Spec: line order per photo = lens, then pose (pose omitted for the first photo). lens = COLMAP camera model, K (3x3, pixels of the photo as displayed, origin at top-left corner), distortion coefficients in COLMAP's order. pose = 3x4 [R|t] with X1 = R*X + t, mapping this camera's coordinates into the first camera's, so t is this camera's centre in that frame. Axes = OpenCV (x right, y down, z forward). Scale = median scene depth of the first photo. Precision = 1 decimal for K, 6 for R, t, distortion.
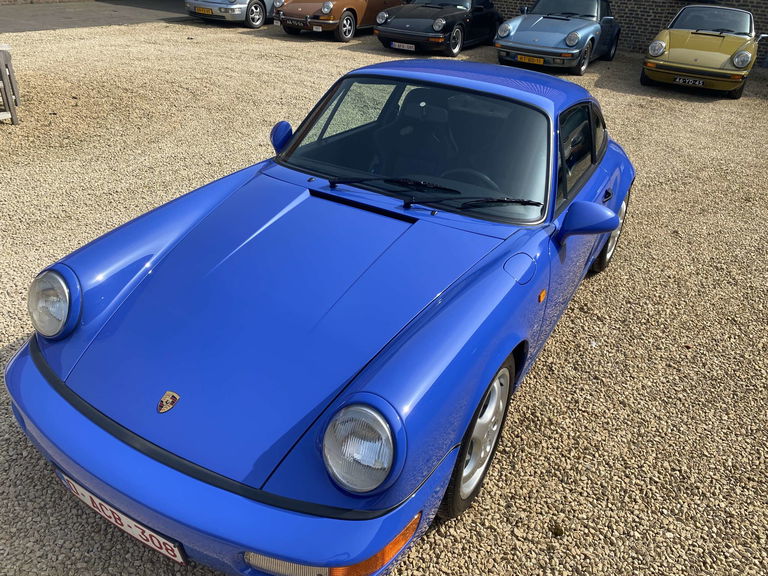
lens RADIAL K [[588.7, 0, 411.0], [0, 588.7, 290.3], [0, 0, 1]] dist [0.008843, -0.011219]
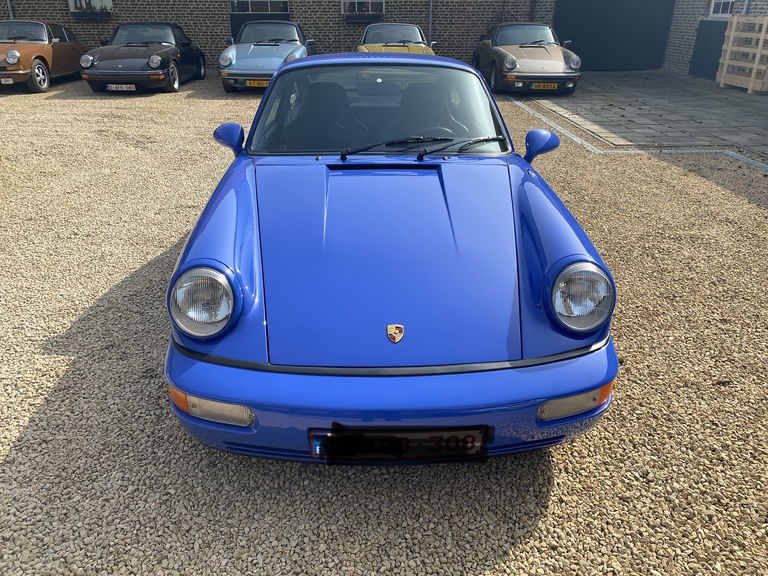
lens RADIAL K [[588.7, 0, 385.1], [0, 588.7, 295.1], [0, 0, 1]] dist [0.008843, -0.011219]
pose [[0.838402, -0.281060, 0.466998, -0.196844], [0.309158, 0.950854, 0.017234, 0.021164], [-0.448891, 0.129927, 0.884091, 0.008868]]
